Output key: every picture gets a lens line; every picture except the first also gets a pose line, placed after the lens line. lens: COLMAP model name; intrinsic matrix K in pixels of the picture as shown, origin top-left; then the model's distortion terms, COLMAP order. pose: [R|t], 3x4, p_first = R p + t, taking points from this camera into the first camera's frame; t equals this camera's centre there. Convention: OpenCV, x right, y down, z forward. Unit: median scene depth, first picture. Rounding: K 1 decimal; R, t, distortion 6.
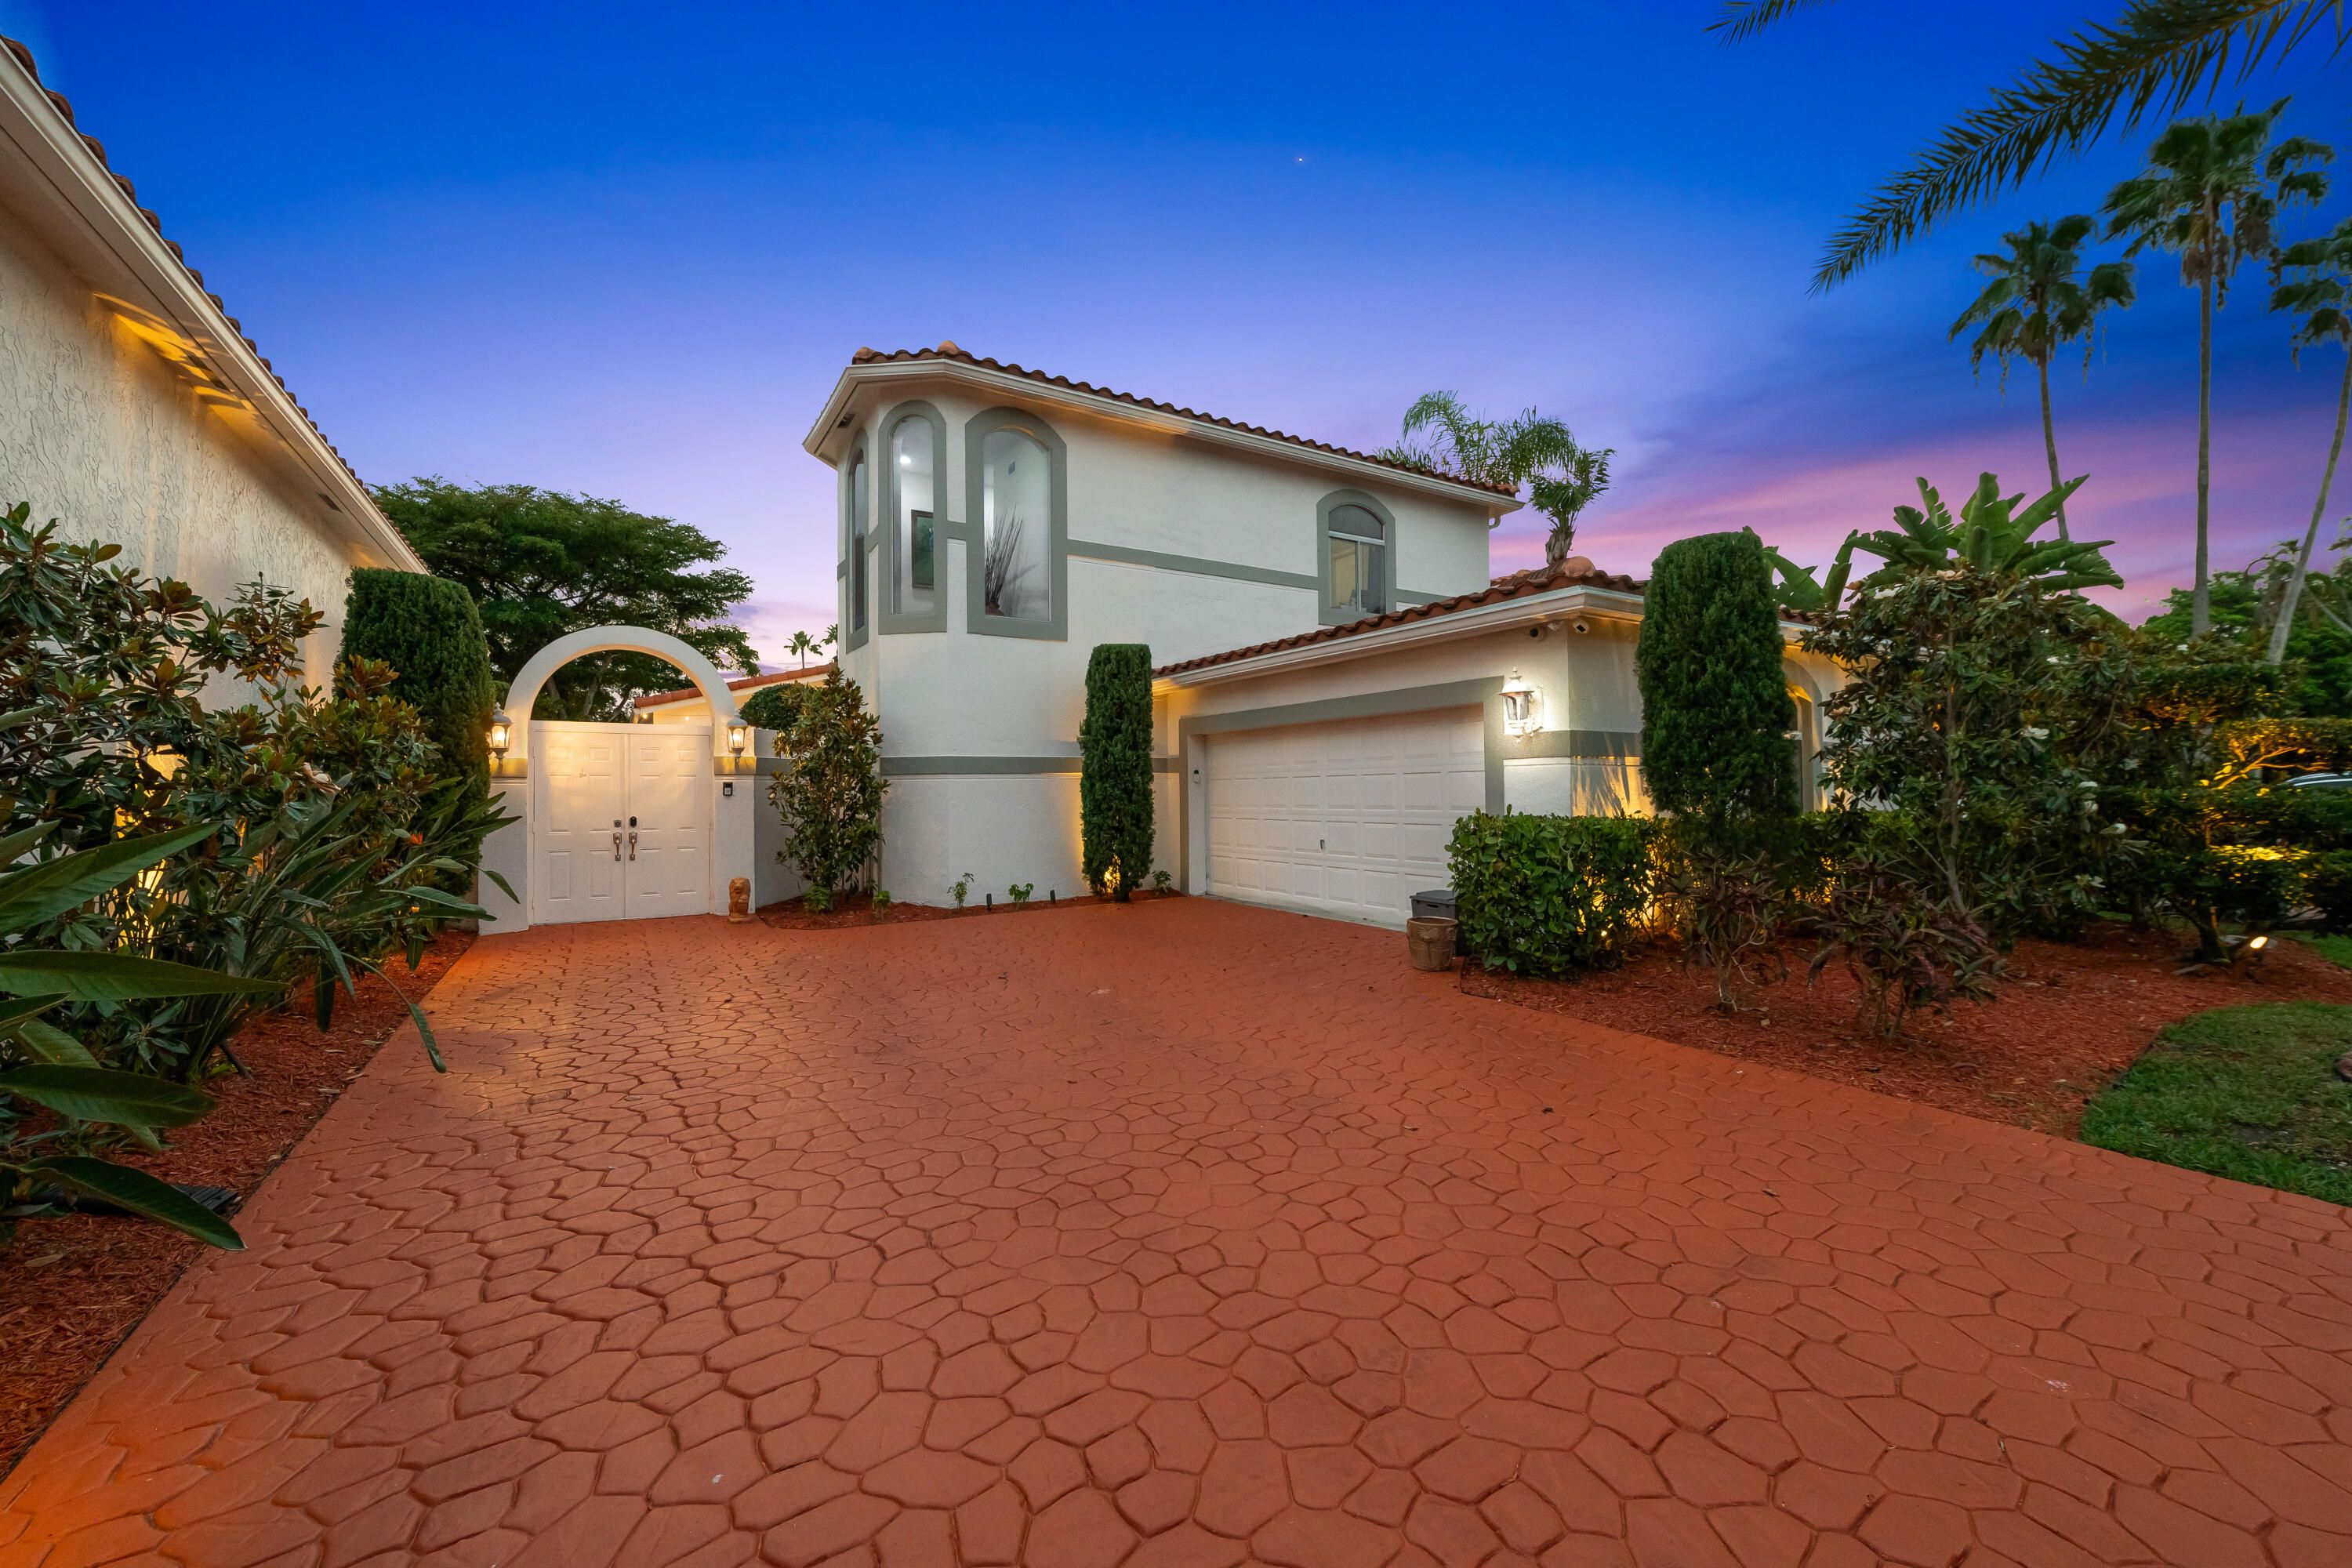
lens RADIAL K [[921.8, 0, 1195.5], [0, 921.8, 782.5], [0, 0, 1]] dist [-0.000809, -0.004050]
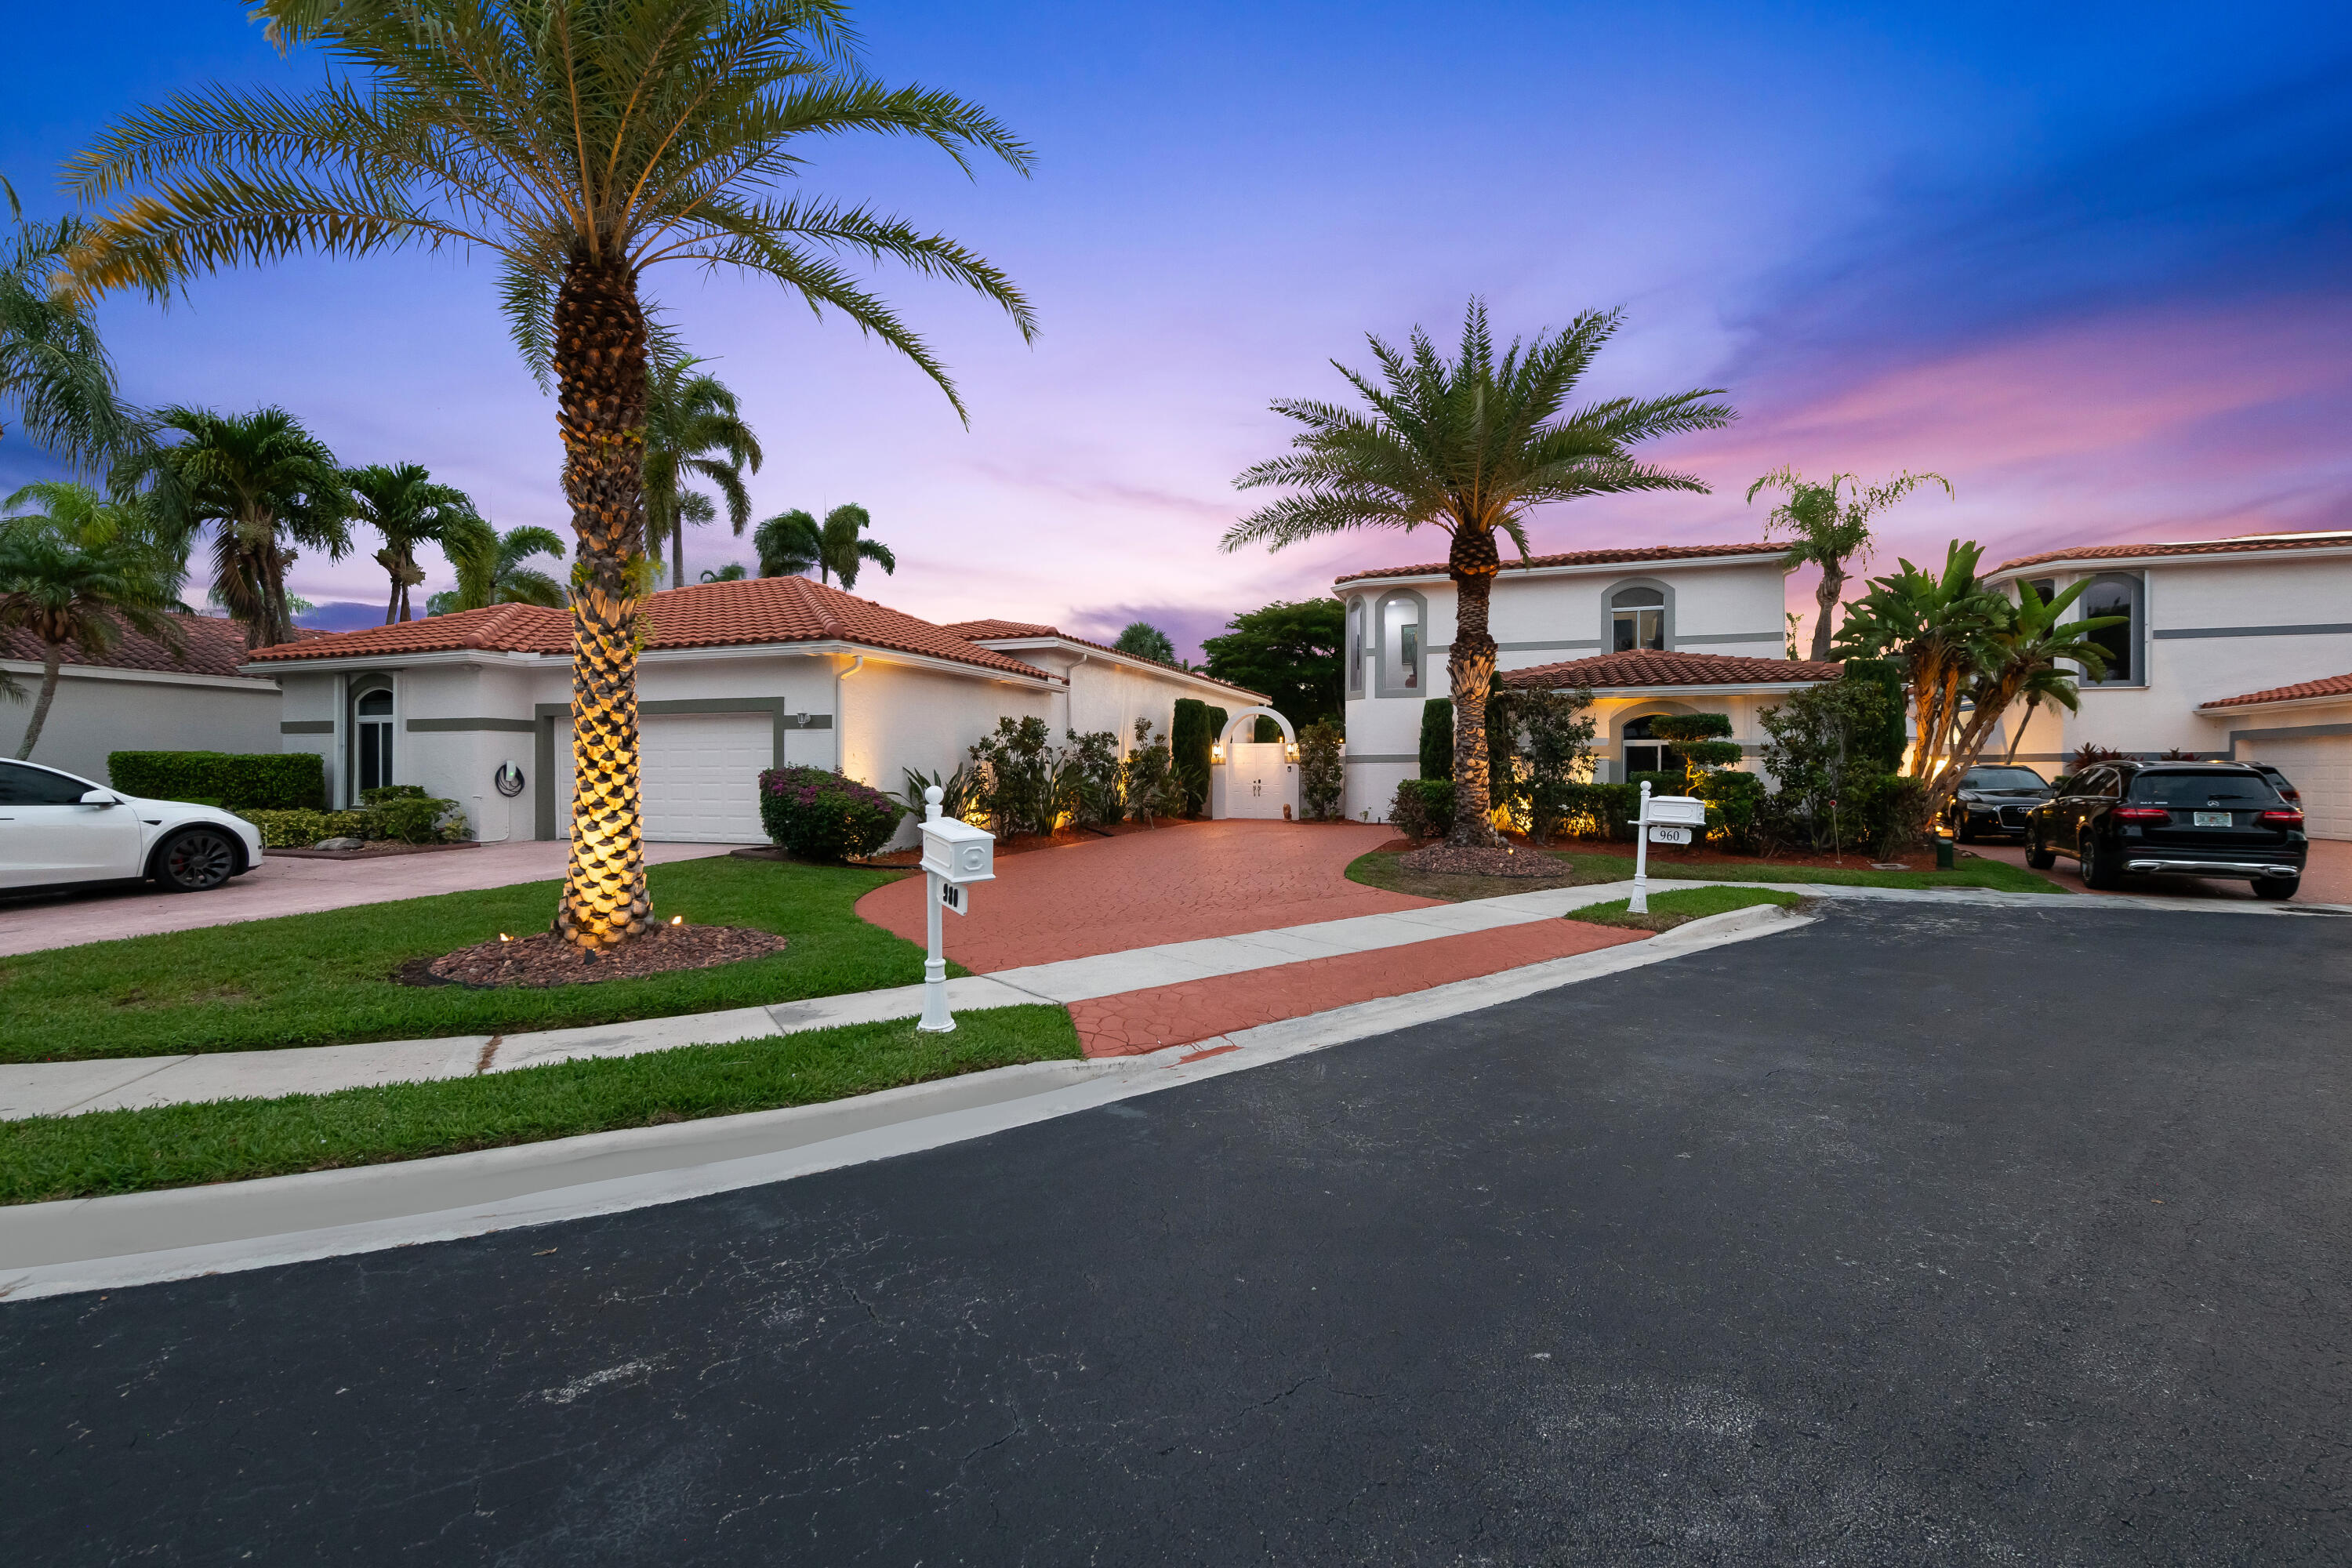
lens RADIAL K [[989.6, 0, 1185.7], [0, 989.6, 788.8], [0, 0, 1]] dist [-0.000323, -0.000395]
pose [[0.617716, 0.022093, -0.786091, 1.325832], [-0.002638, 0.999658, 0.026022, -0.007214], [0.786396, -0.014000, 0.617563, -0.807293]]
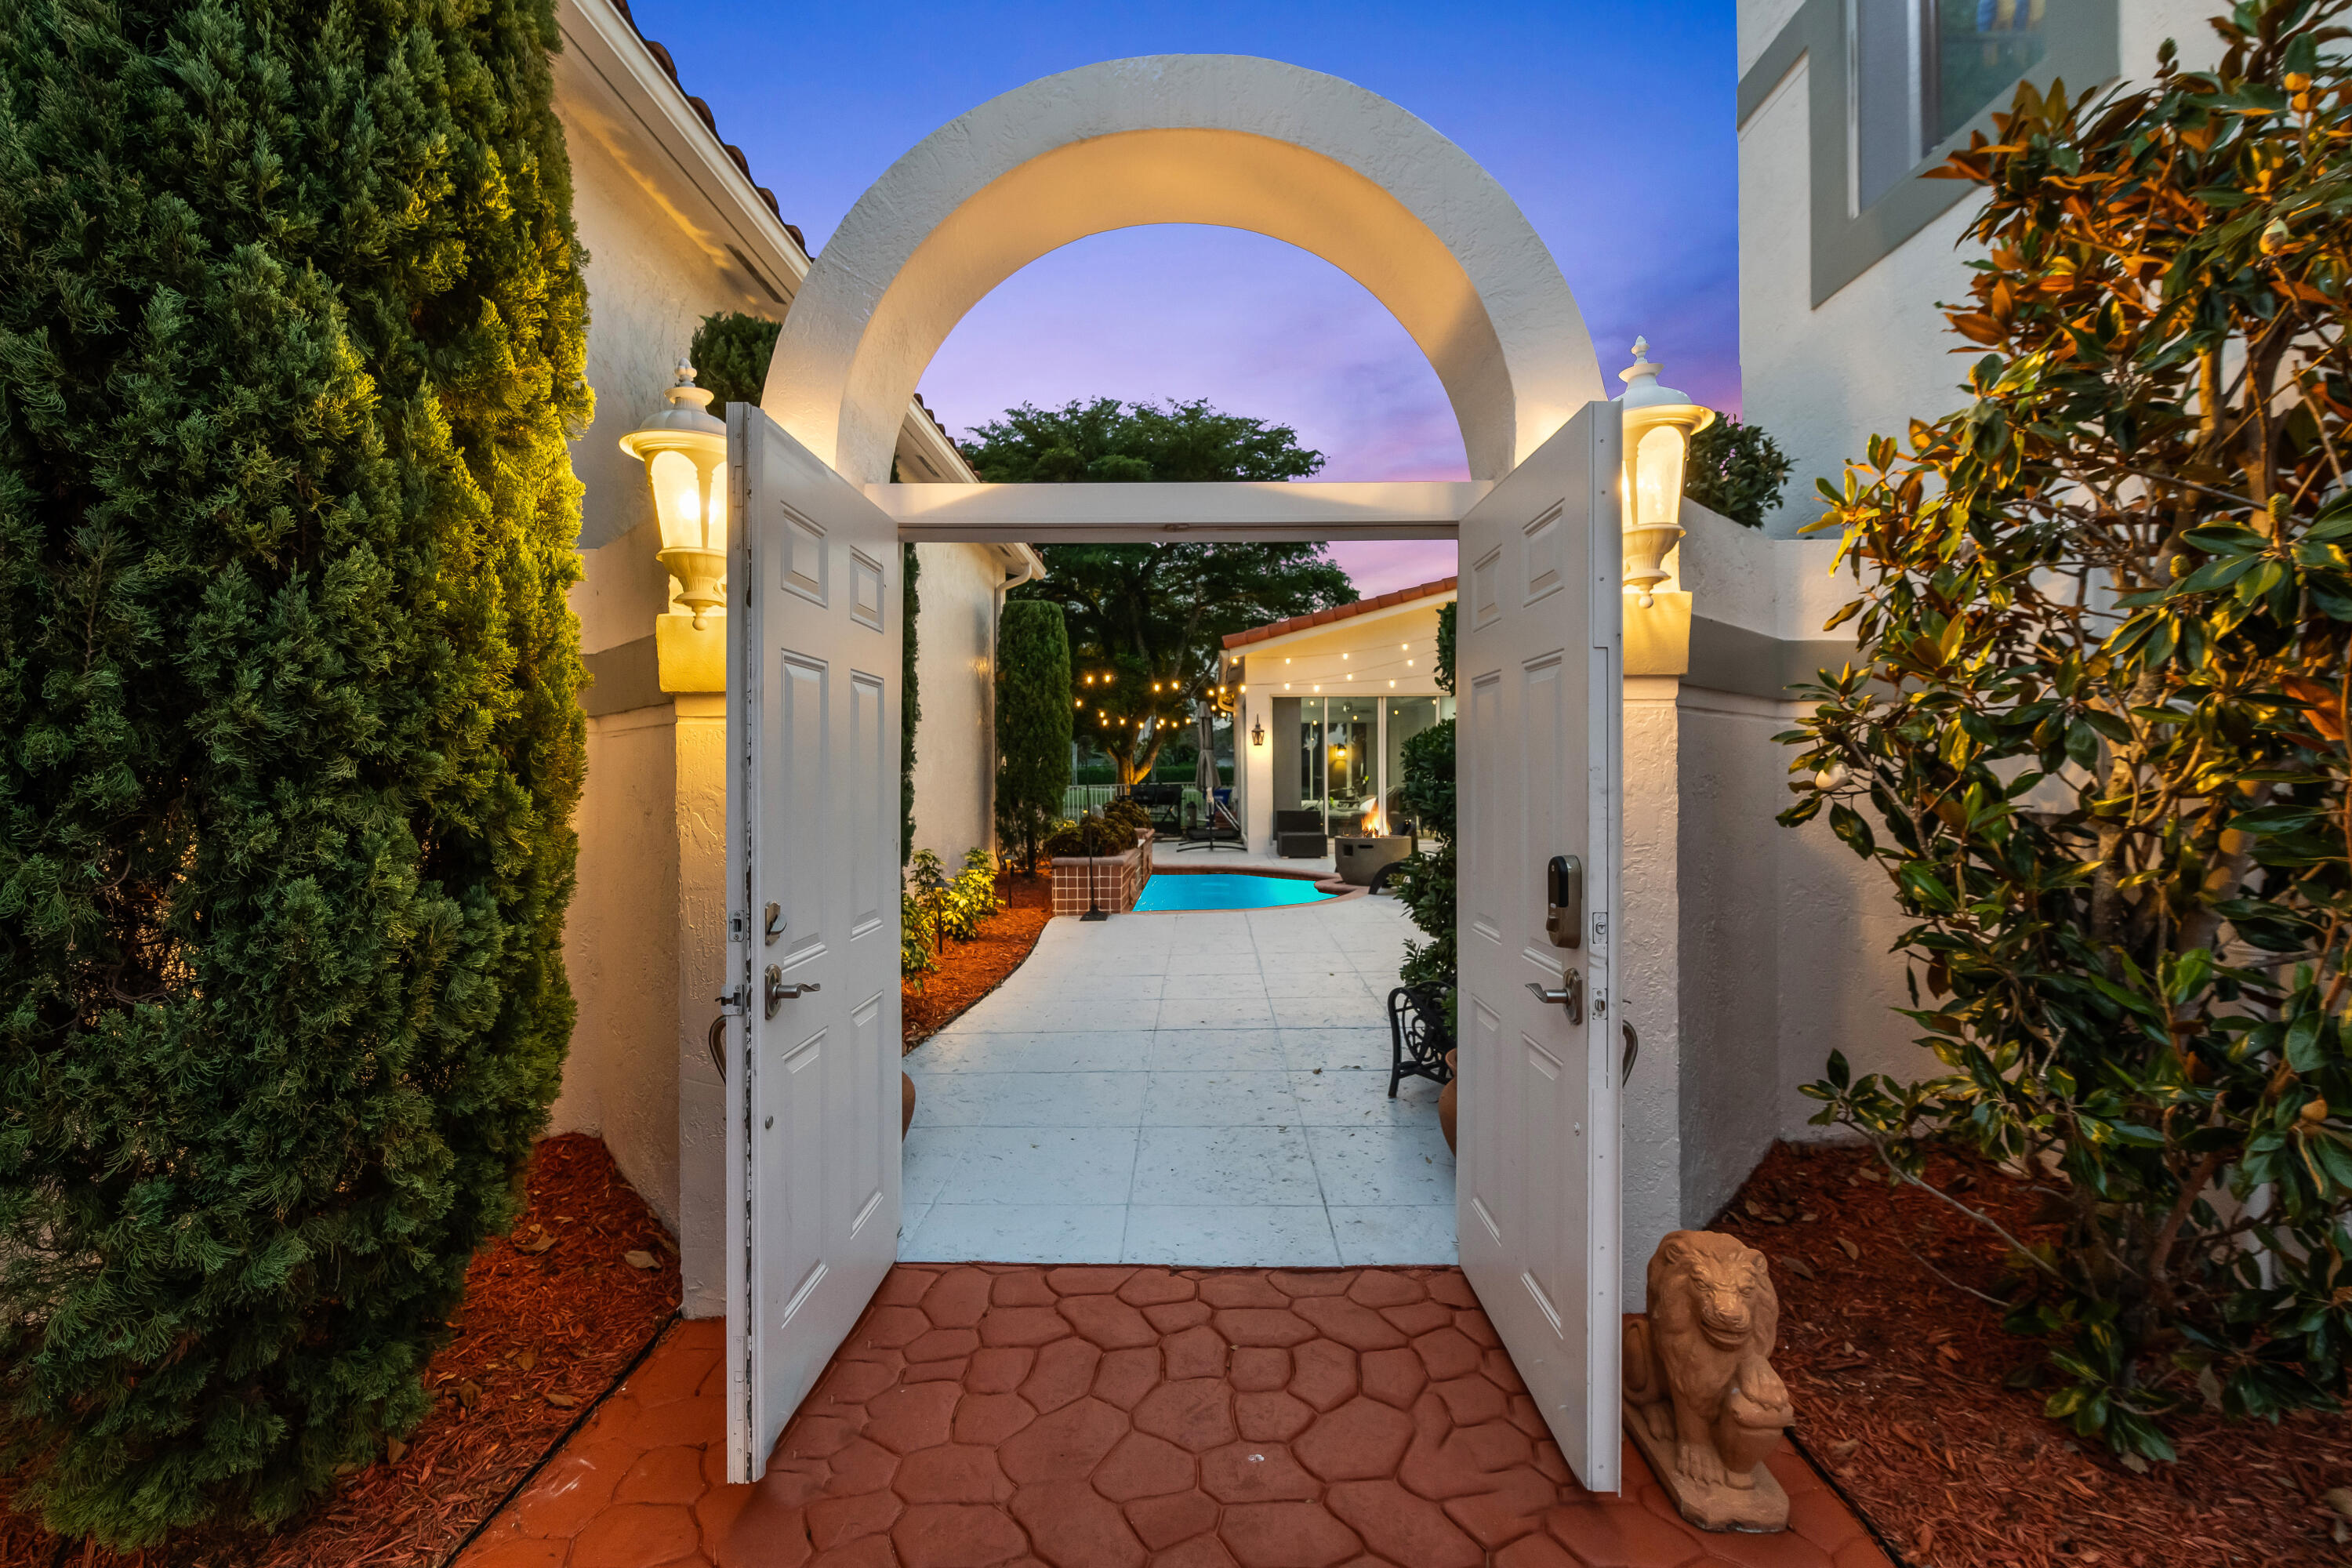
lens RADIAL K [[927.9, 0, 1184.7], [0, 927.9, 787.4], [0, 0, 1]] dist [0.000325, -0.005400]
pose [[0.830123, 0.011811, -0.557455, -0.434568], [0.003305, 0.999654, 0.026101, 0.010770], [0.557570, -0.023510, 0.829797, 0.722144]]
